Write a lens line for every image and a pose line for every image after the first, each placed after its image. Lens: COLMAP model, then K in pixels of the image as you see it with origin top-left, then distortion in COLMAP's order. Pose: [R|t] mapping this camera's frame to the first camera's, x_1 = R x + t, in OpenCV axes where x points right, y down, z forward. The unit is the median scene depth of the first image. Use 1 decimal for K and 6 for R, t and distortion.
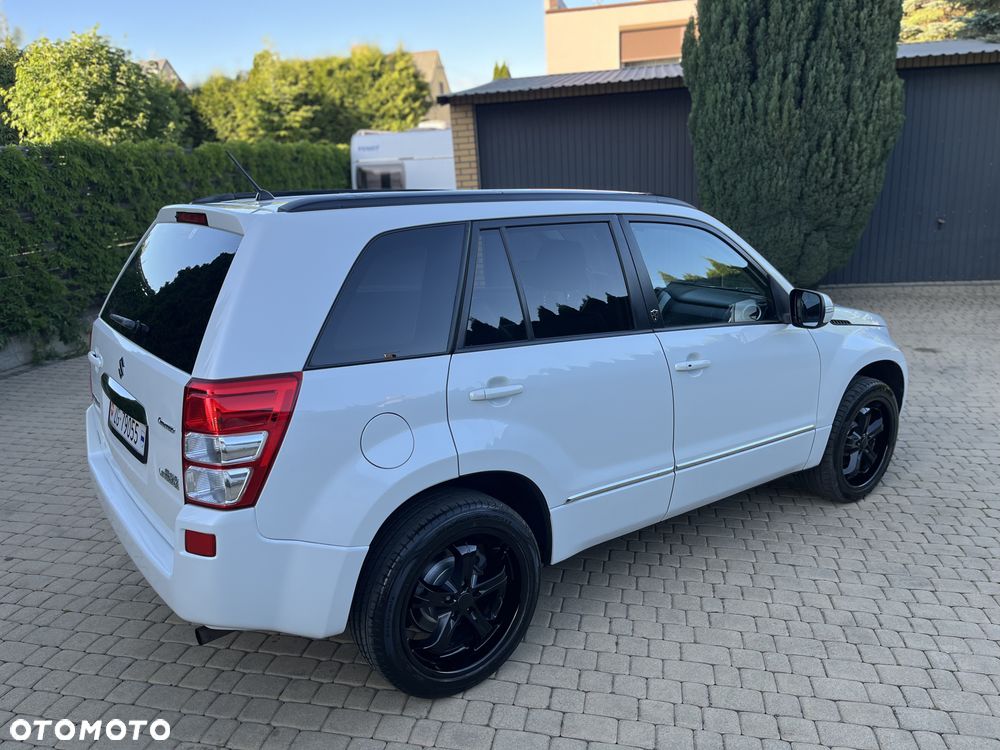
lens RADIAL K [[749.7, 0, 494.9], [0, 749.7, 382.1], [0, 0, 1]] dist [0.065962, -0.100070]
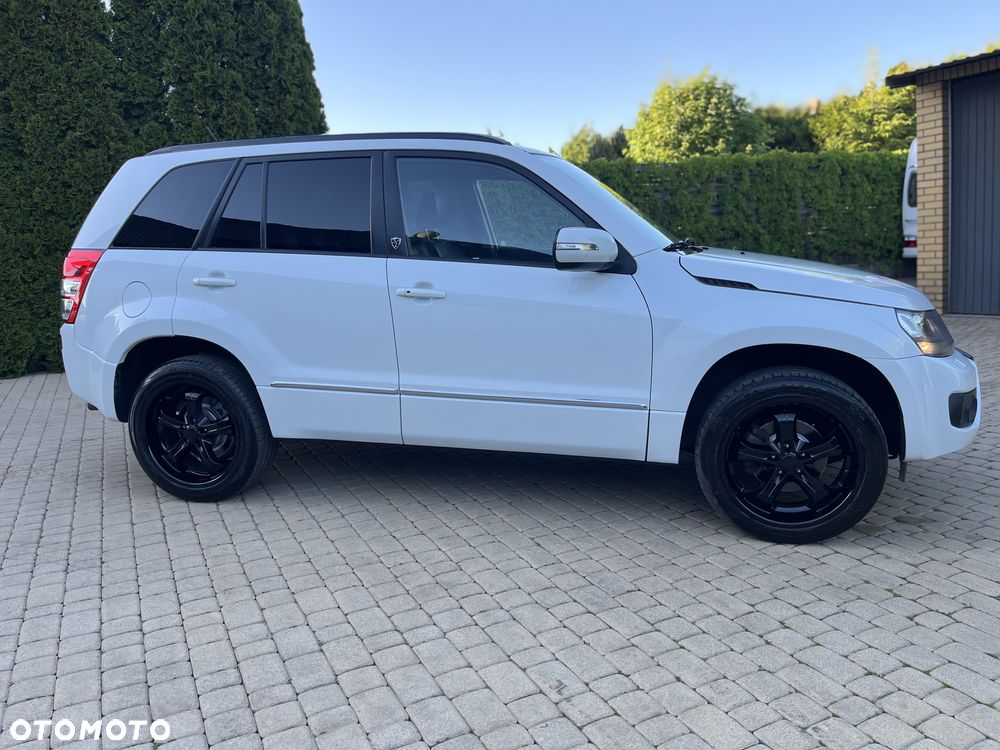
lens RADIAL K [[749.7, 0, 494.9], [0, 749.7, 382.1], [0, 0, 1]] dist [0.065962, -0.100070]
pose [[0.622075, 0.145152, -0.769385, 0.468117], [-0.179558, 0.982923, 0.040259, 0.015231], [0.762090, 0.113105, 0.637516, 0.181667]]
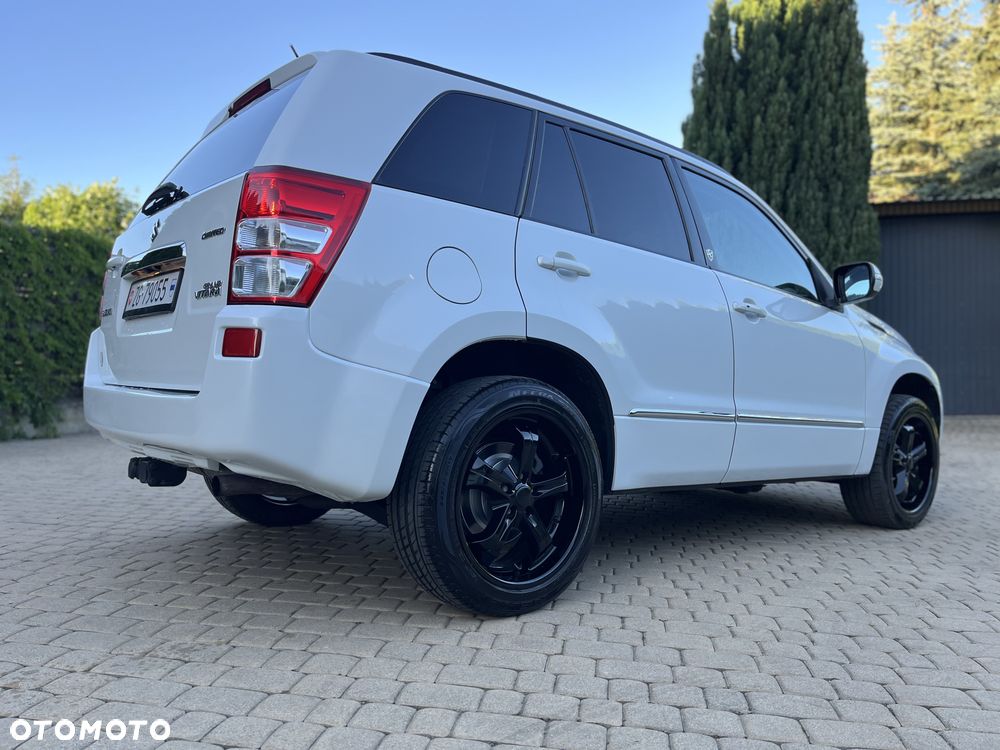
lens RADIAL K [[749.7, 0, 494.9], [0, 749.7, 382.1], [0, 0, 1]] dist [0.065962, -0.100070]
pose [[0.998266, 0.042099, 0.041136, -0.039070], [-0.030023, 0.965321, -0.259333, 0.133726], [-0.050627, 0.257648, 0.964912, 0.049140]]
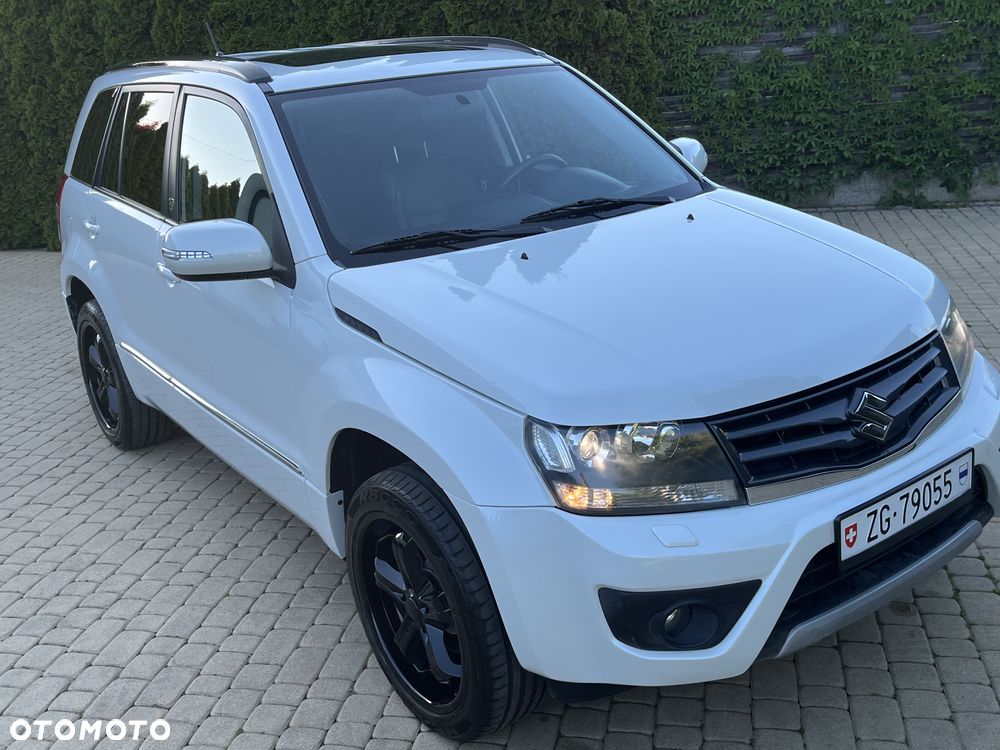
lens RADIAL K [[1000.3, 0, 486.6], [0, 1000.3, 358.6], [0, 0, 1]] dist [0.026481, -0.007424]
pose [[-0.016170, 0.317134, -0.948243, 0.561211], [-0.178600, 0.932199, 0.314813, -0.145065], [0.983789, 0.174447, 0.041566, 0.546800]]
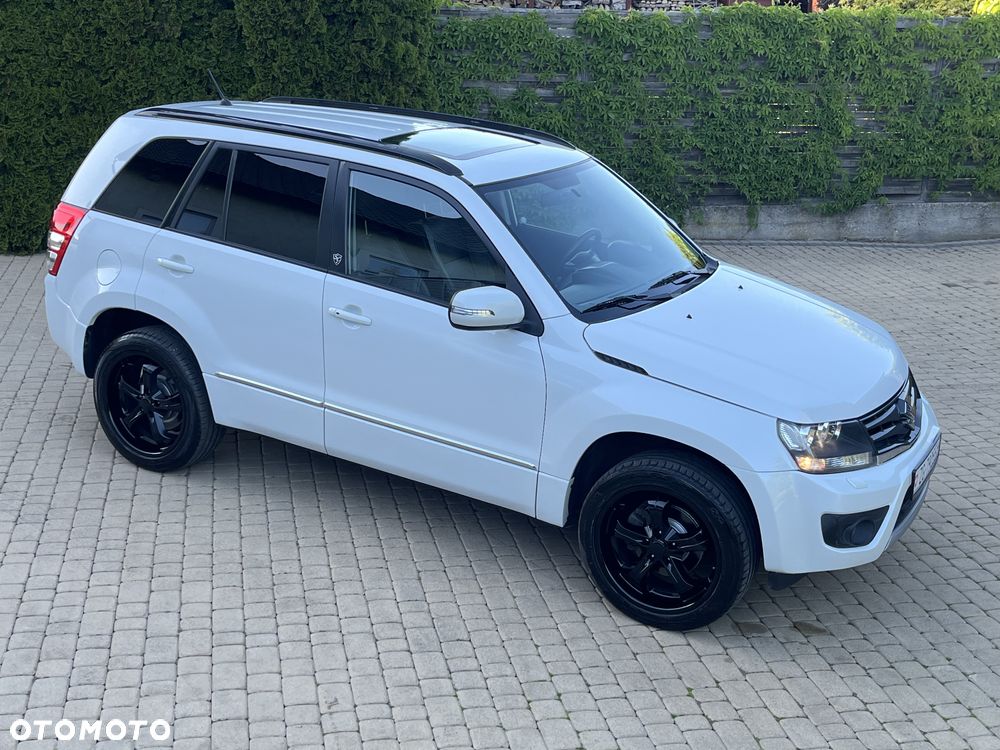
lens RADIAL K [[1228.6, 0, 484.7], [0, 1228.6, 376.0], [0, 0, 1]] dist [0.081274, -0.191354]
pose [[0.393511, 0.317541, -0.862738, 0.754823], [-0.288713, 0.933659, 0.211956, -0.148456], [0.872808, 0.165676, 0.459083, 0.165464]]
